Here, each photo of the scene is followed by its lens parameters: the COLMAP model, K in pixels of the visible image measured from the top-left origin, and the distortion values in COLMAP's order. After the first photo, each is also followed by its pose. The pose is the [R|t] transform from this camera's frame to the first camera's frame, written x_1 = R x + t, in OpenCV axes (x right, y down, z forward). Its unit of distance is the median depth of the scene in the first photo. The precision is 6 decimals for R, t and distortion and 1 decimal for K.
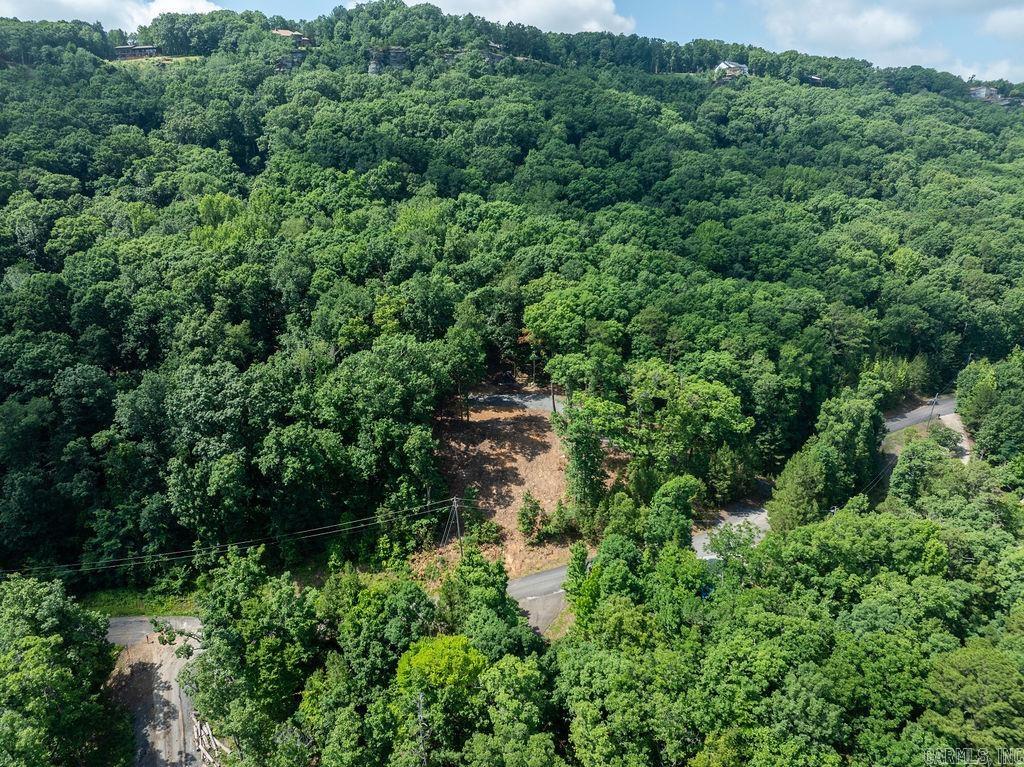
lens RADIAL K [[756.5, 0, 509.1], [0, 756.5, 379.2], [0, 0, 1]] dist [-0.036561, -0.016585]
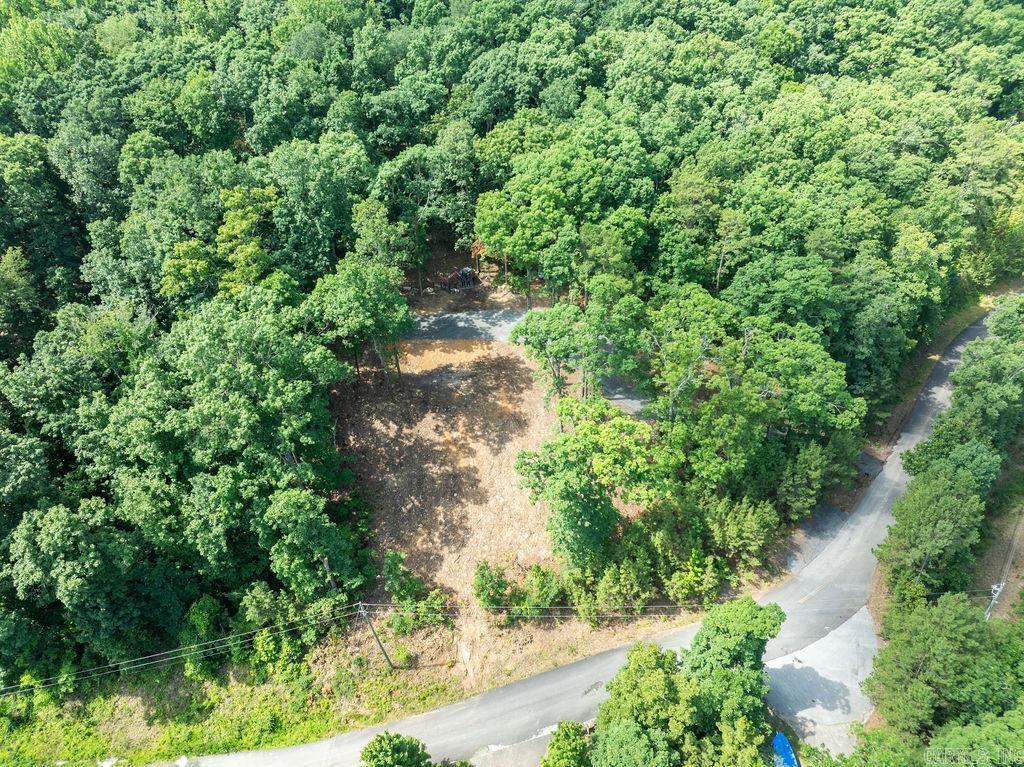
lens RADIAL K [[740.1, 0, 512.4], [0, 740.1, 385.6], [0, 0, 1]] dist [-0.047320, 0.015932]
pose [[0.998928, -0.042609, -0.018110, 0.050511], [0.046266, 0.933353, 0.355966, -0.155790], [0.001735, -0.356422, 0.934323, 0.406583]]
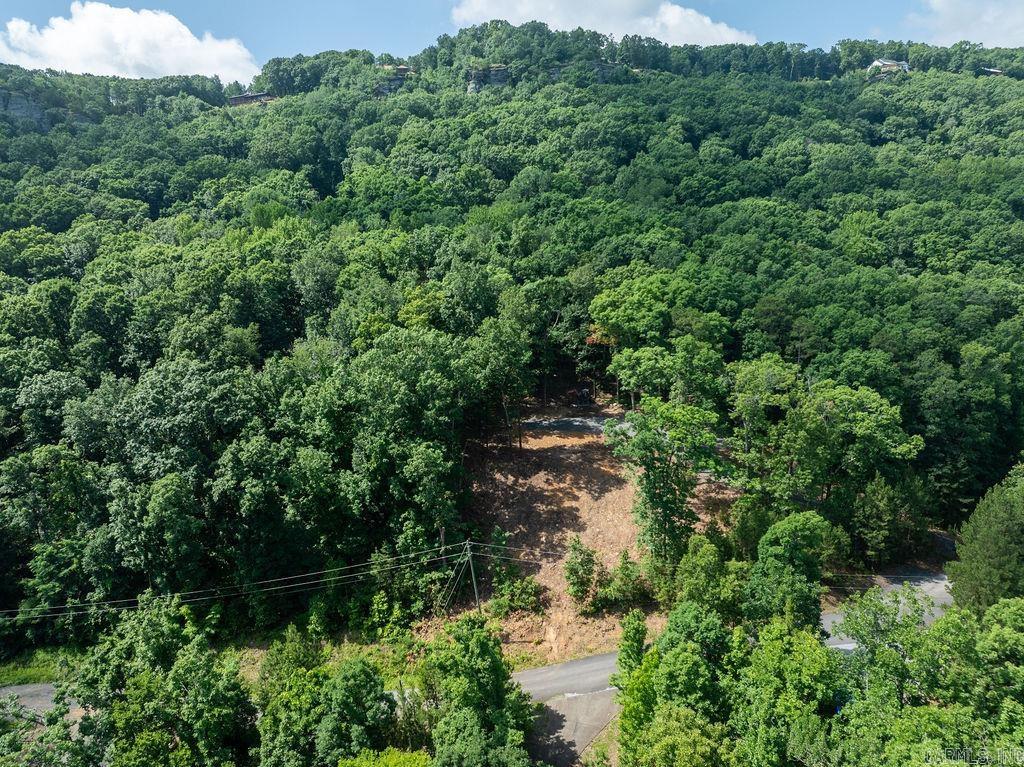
lens RADIAL K [[774.4, 0, 504.3], [0, 774.4, 376.1], [0, 0, 1]] dist [-0.037360, 0.000902]
pose [[0.980454, -0.013895, -0.196256, 0.082202], [-0.003786, 0.995986, -0.089428, 0.052567], [0.196711, 0.088423, 0.976466, 0.223282]]
